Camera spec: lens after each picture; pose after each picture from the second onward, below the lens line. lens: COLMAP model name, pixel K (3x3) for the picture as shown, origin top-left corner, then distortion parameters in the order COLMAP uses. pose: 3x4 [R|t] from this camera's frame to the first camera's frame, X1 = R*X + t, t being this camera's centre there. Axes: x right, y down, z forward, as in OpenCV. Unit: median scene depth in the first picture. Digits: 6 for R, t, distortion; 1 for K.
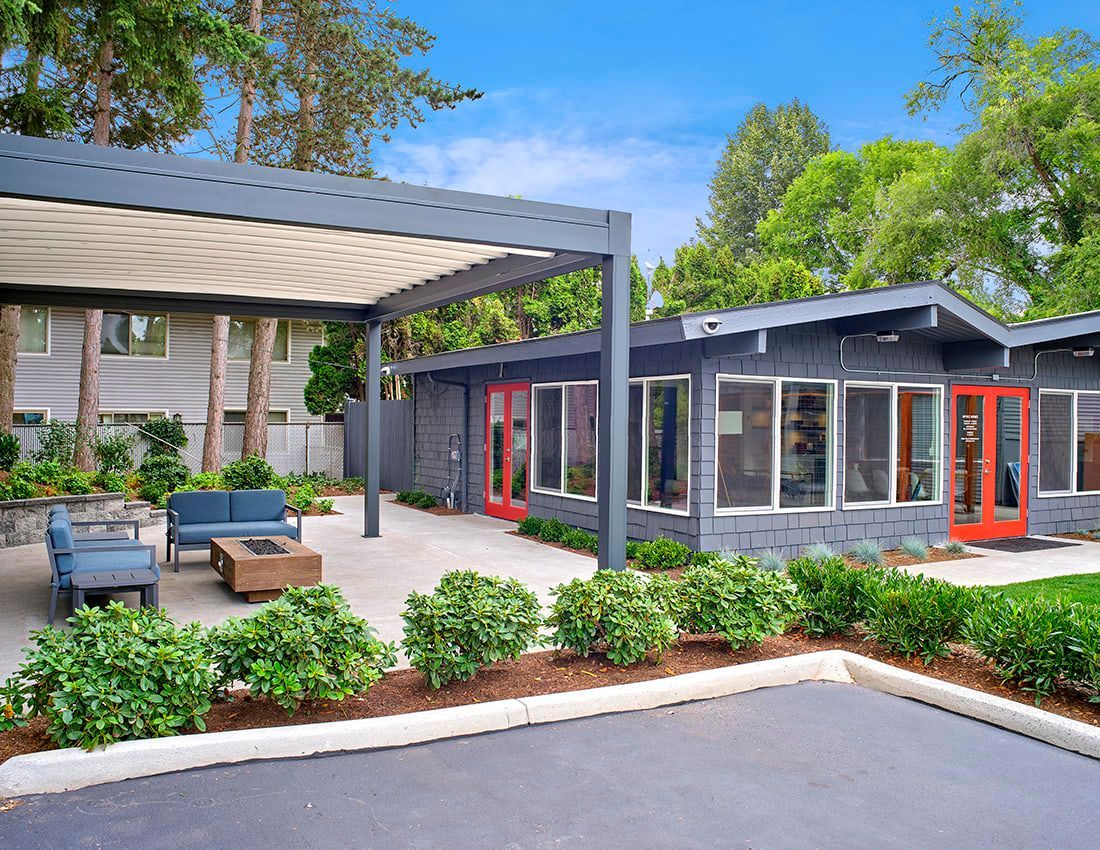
lens RADIAL K [[940.2, 0, 550.0], [0, 940.2, 425.0], [0, 0, 1]] dist [-0.111784, 0.002224]
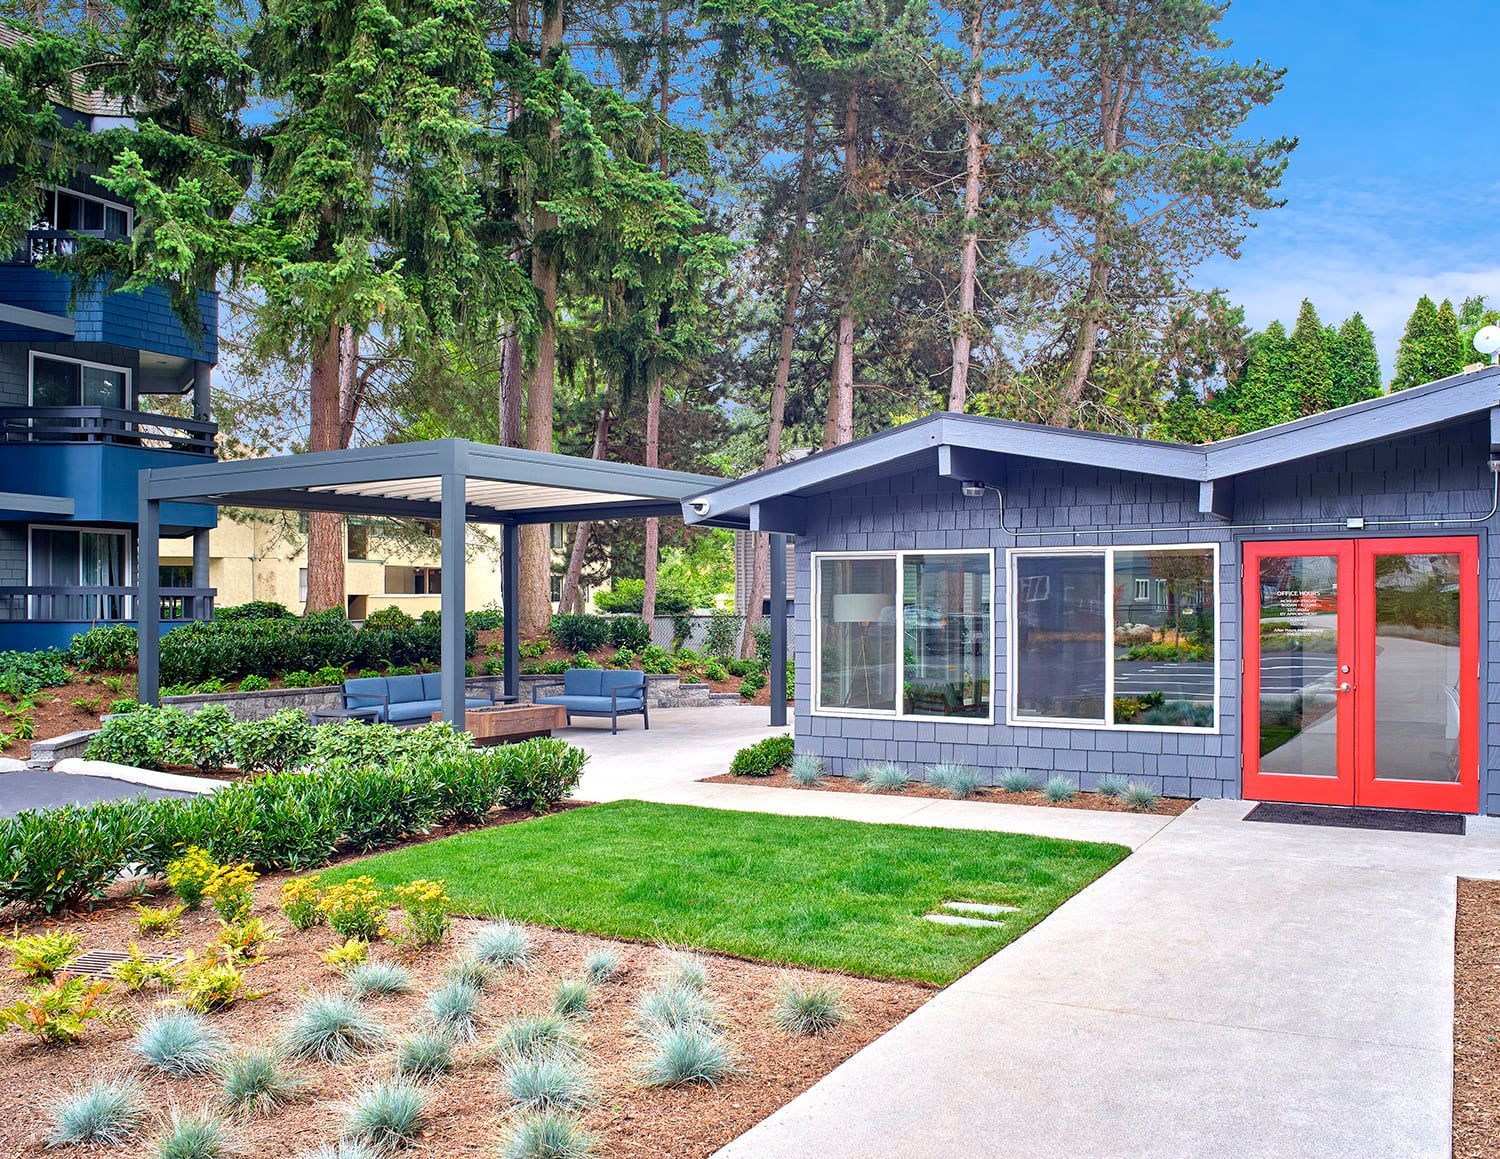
lens RADIAL K [[1282.1, 0, 750.0], [0, 1282.1, 579.5], [0, 0, 1]] dist [-0.111784, 0.002224]
pose [[0.509255, -0.028317, -0.860150, 1.104706], [0.003612, 0.999520, -0.030767, 0.007039], [0.860608, 0.012561, 0.509113, 0.318059]]
